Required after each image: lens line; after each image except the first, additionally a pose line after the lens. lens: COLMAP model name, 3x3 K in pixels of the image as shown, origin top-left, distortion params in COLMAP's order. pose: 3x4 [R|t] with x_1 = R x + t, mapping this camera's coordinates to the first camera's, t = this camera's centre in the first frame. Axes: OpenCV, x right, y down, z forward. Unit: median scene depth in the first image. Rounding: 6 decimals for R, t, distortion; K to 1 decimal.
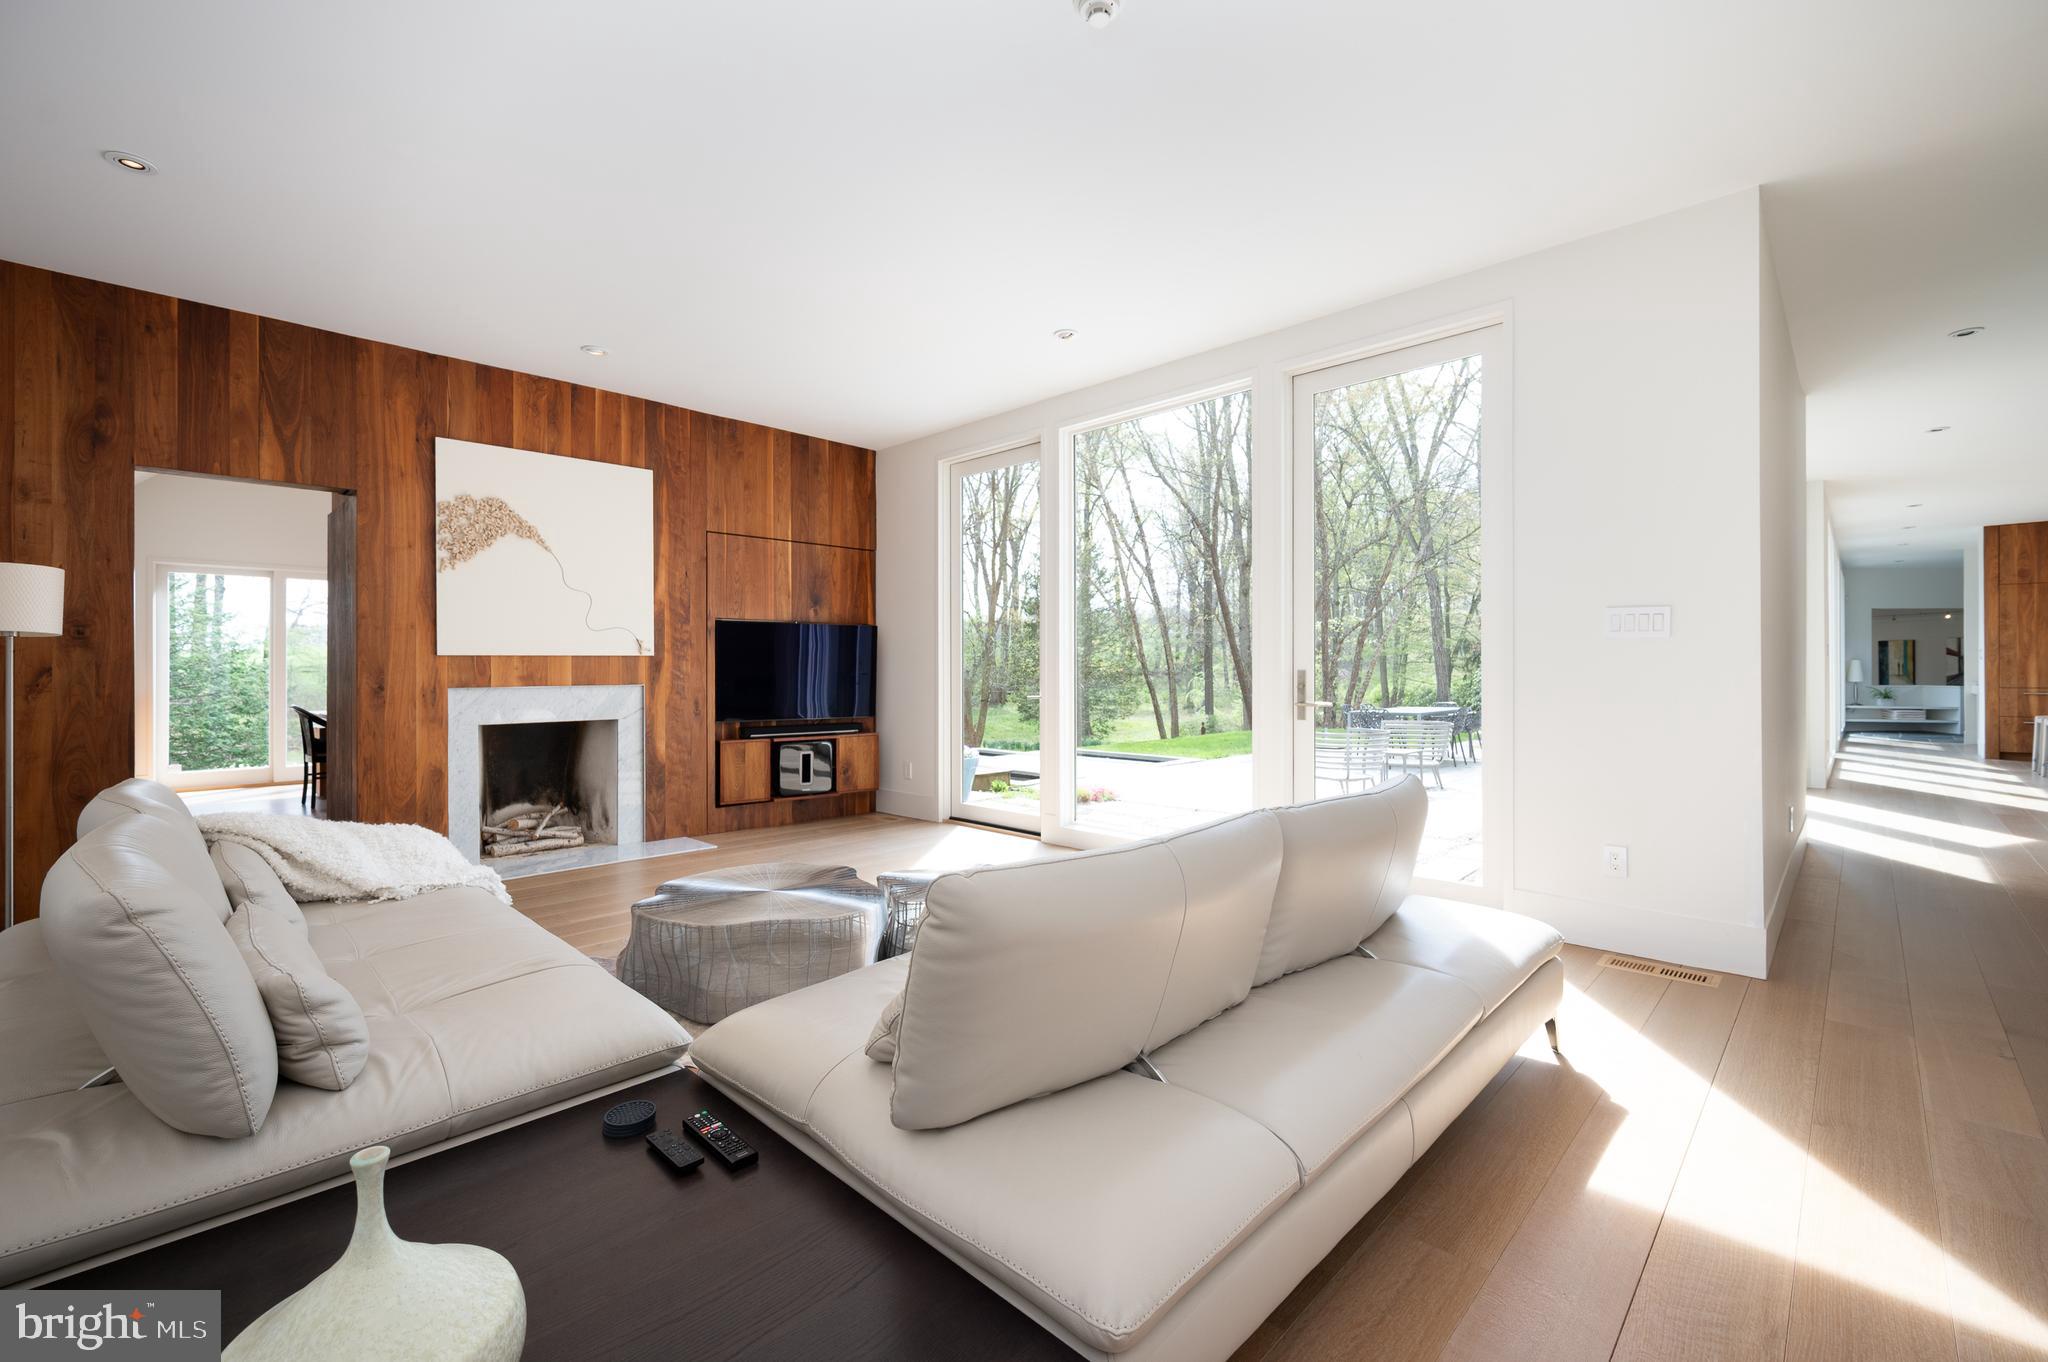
lens RADIAL K [[861.0, 0, 1028.9], [0, 861.0, 676.8], [0, 0, 1]] dist [-0.002107, -0.000224]
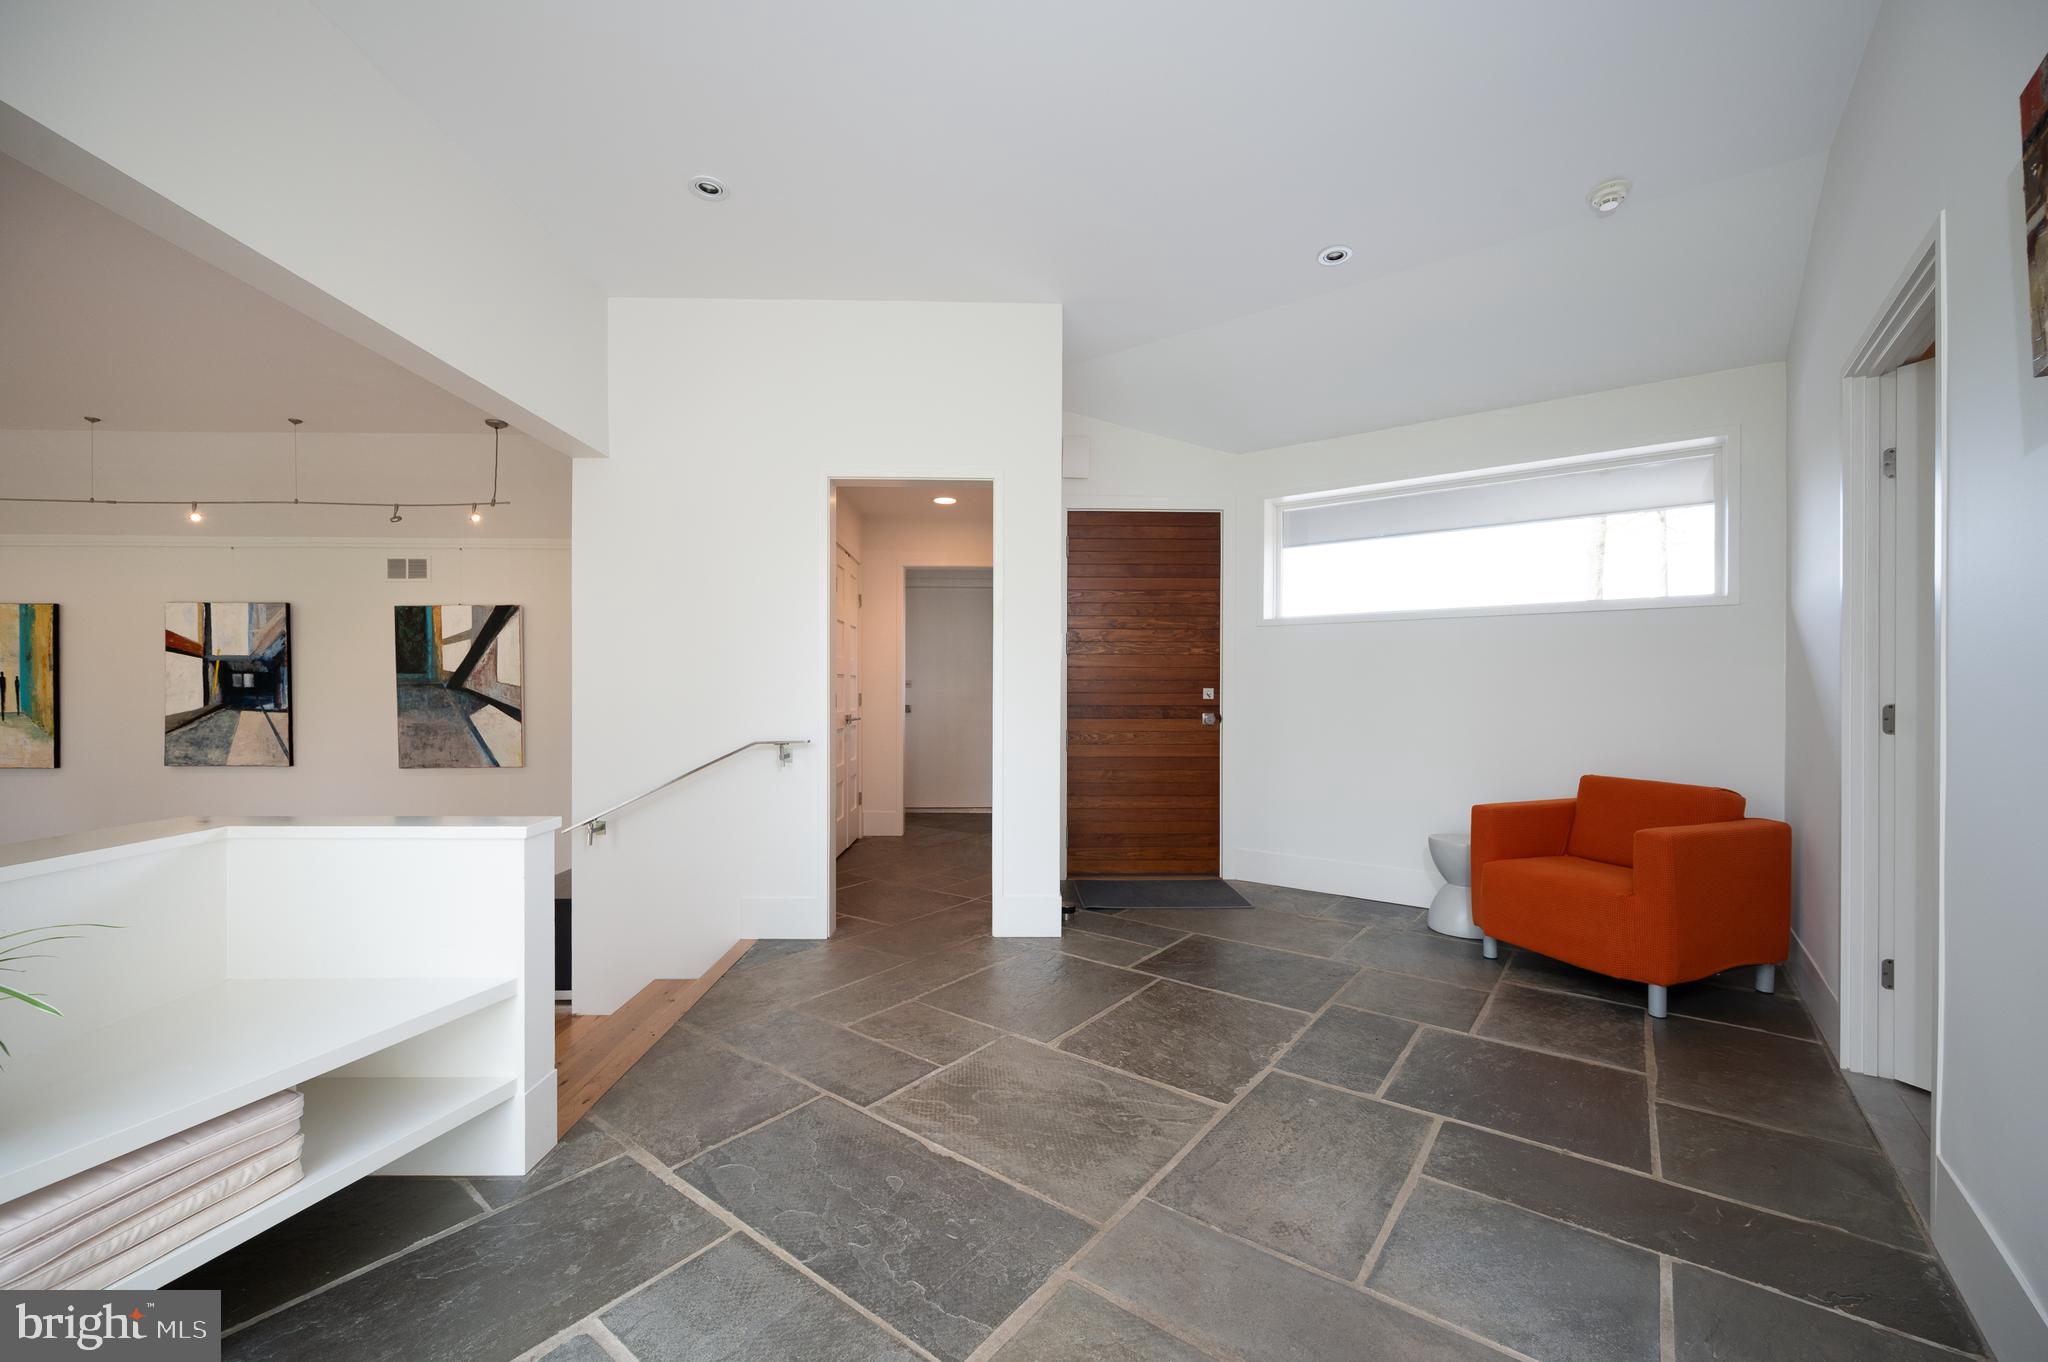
lens RADIAL K [[816.4, 0, 1031.7], [0, 816.4, 689.5], [0, 0, 1]] dist [0.000004, -0.000362]
pose [[-0.124992, 0.004156, 0.992149, 0.817881], [0.003421, 0.999987, -0.003758, -0.010259], [-0.992152, 0.002925, -0.125004, 0.810611]]
